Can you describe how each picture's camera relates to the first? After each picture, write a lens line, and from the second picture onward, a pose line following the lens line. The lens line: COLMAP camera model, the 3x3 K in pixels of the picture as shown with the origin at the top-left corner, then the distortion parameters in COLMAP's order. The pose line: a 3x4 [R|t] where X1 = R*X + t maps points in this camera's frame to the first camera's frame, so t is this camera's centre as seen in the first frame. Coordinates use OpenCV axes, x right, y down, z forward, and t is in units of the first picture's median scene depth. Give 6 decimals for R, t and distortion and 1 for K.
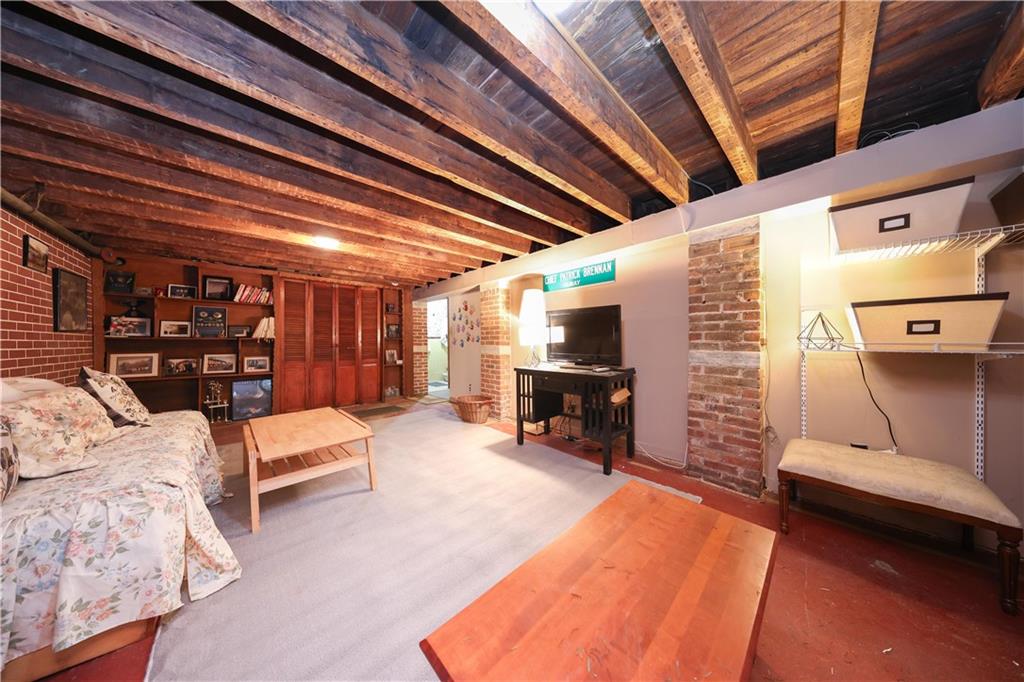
lens RADIAL K [[292.5, 0, 515.5], [0, 292.5, 339.5], [0, 0, 1]] dist [-0.008899, -0.000014]
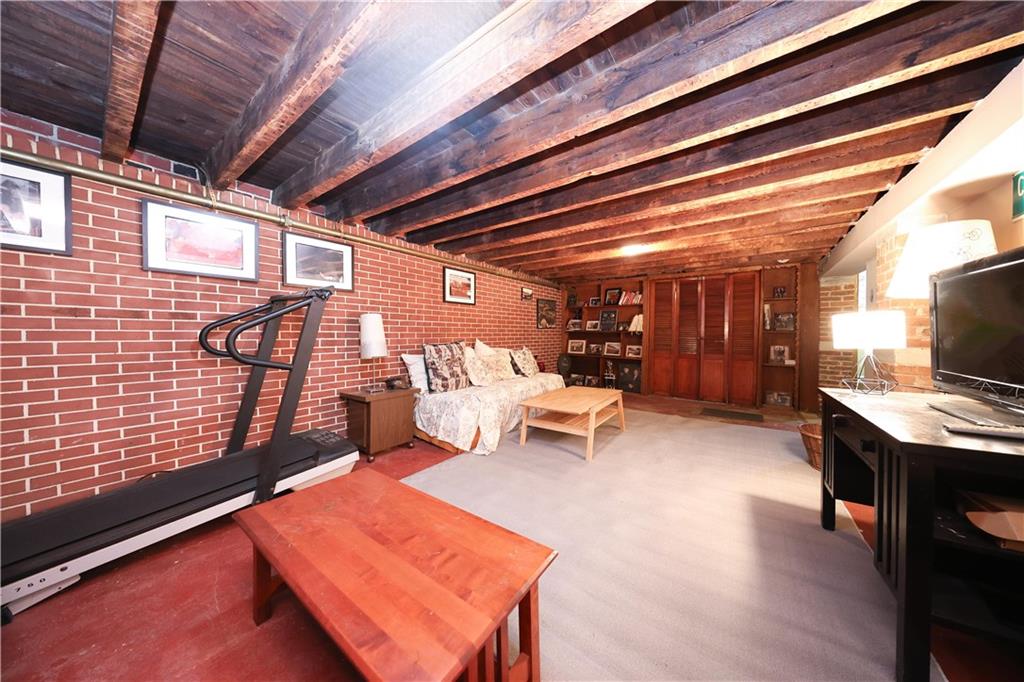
lens RADIAL K [[292.5, 0, 515.3], [0, 292.5, 336.1], [0, 0, 1]] dist [-0.008899, -0.000014]
pose [[0.207648, 0.018495, -0.978029, 0.344264], [-0.000291, 0.999822, 0.018846, -0.009056], [0.978204, -0.003629, 0.207617, 0.261839]]
